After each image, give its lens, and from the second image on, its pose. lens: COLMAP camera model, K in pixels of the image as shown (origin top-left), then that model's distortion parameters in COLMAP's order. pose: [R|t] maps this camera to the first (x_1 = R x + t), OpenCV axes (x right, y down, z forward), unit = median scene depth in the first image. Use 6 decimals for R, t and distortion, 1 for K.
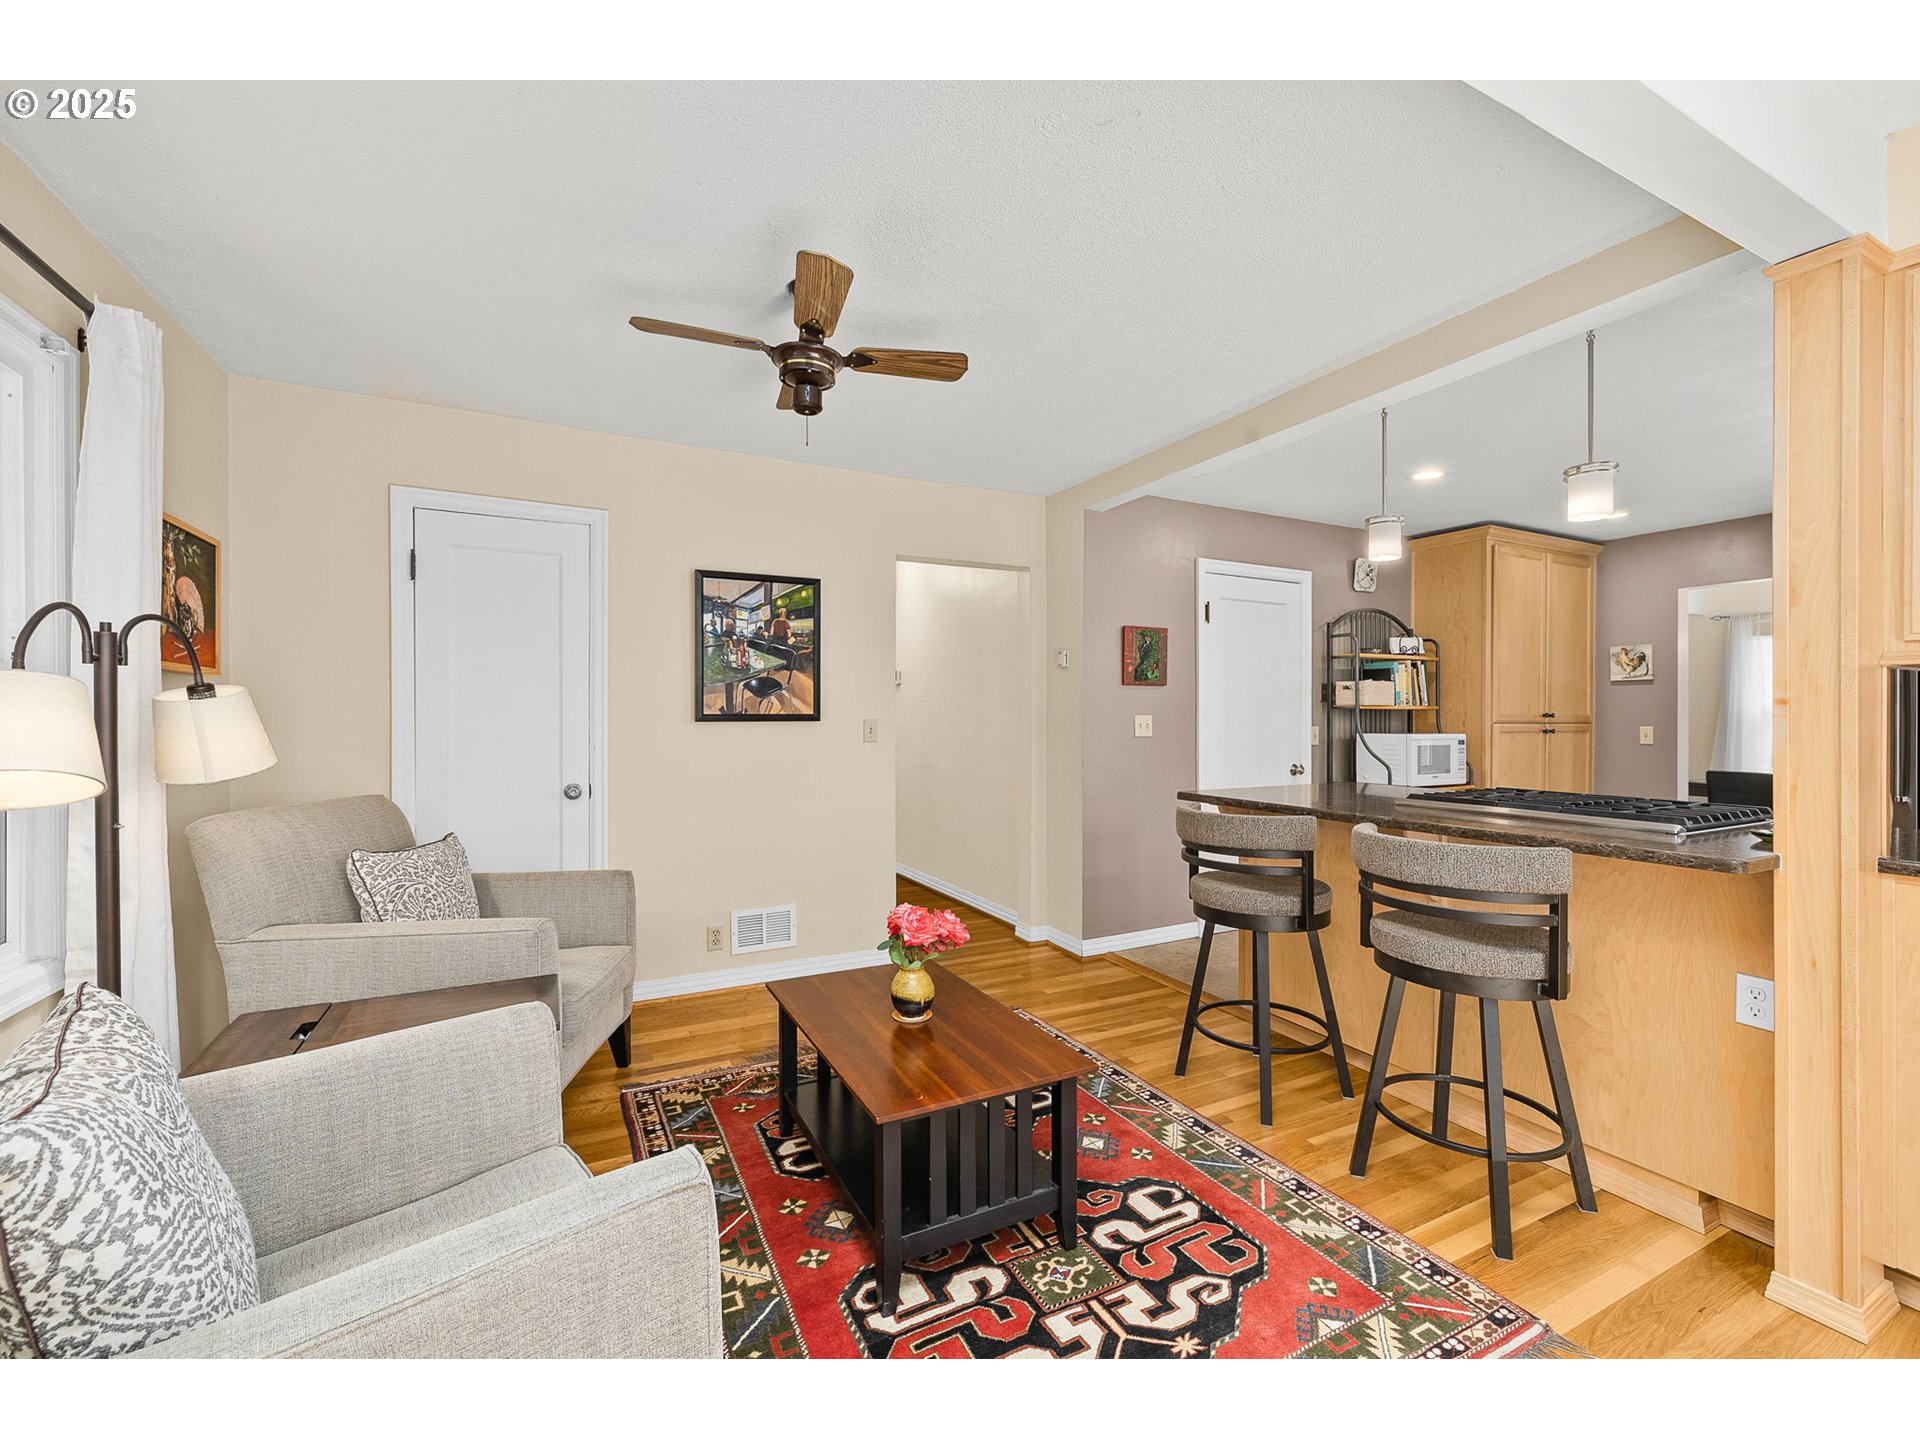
lens RADIAL K [[801.0, 0, 969.7], [0, 801.0, 710.9], [0, 0, 1]] dist [0.000020, 0.000182]
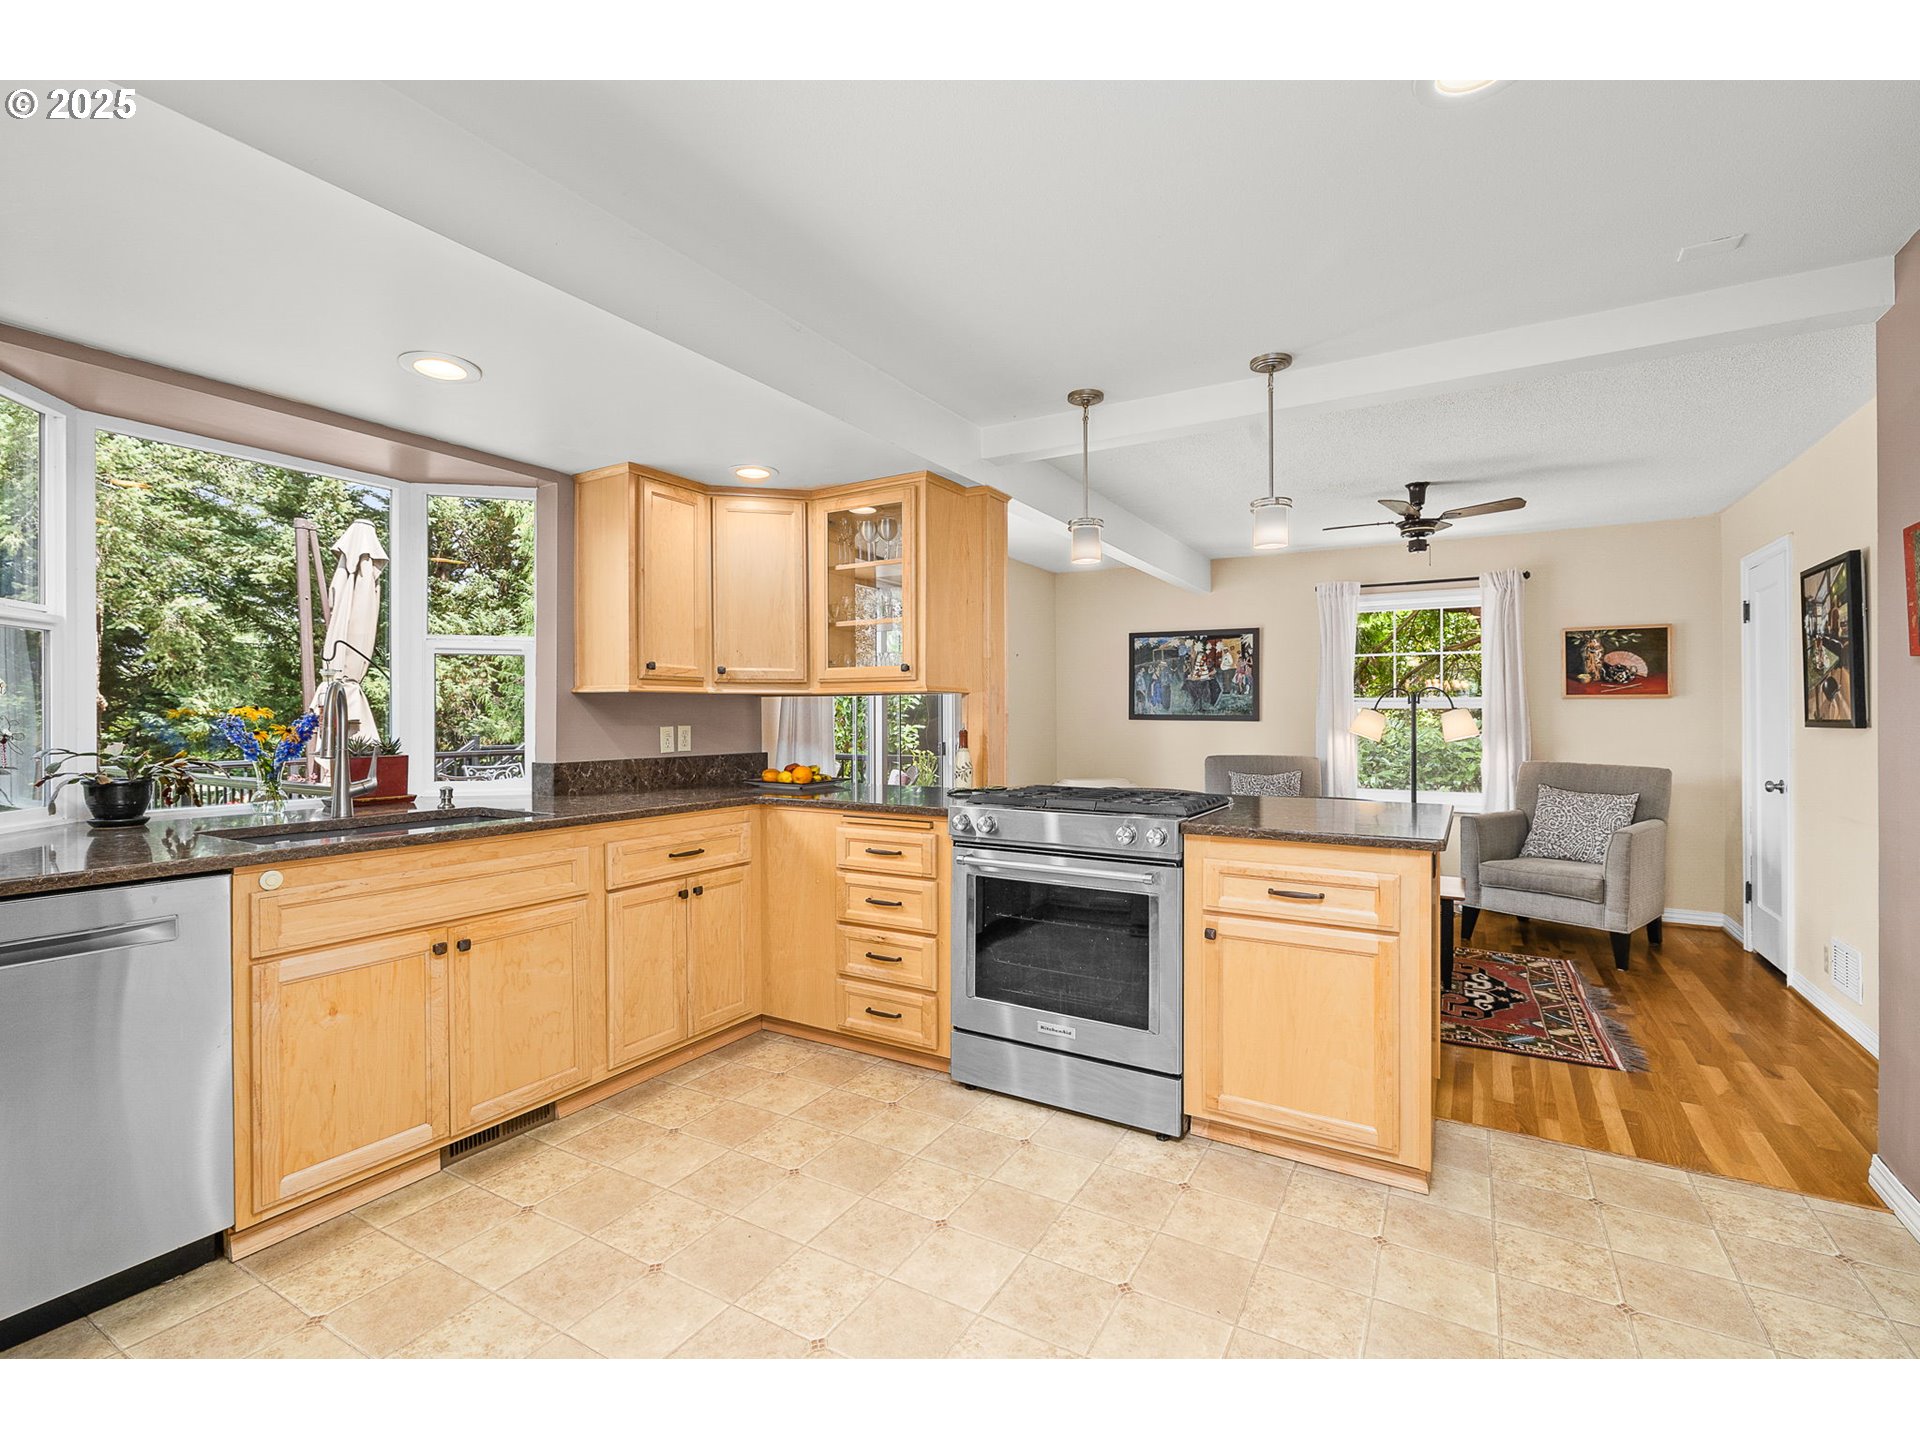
lens RADIAL K [[801.0, 0, 969.7], [0, 801.0, 710.9], [0, 0, 1]] dist [0.000020, 0.000182]
pose [[-0.807984, -0.001286, -0.589203, 1.788607], [0.000721, 0.999995, -0.003171, -0.007155], [0.589204, -0.002986, -0.807979, 2.046052]]
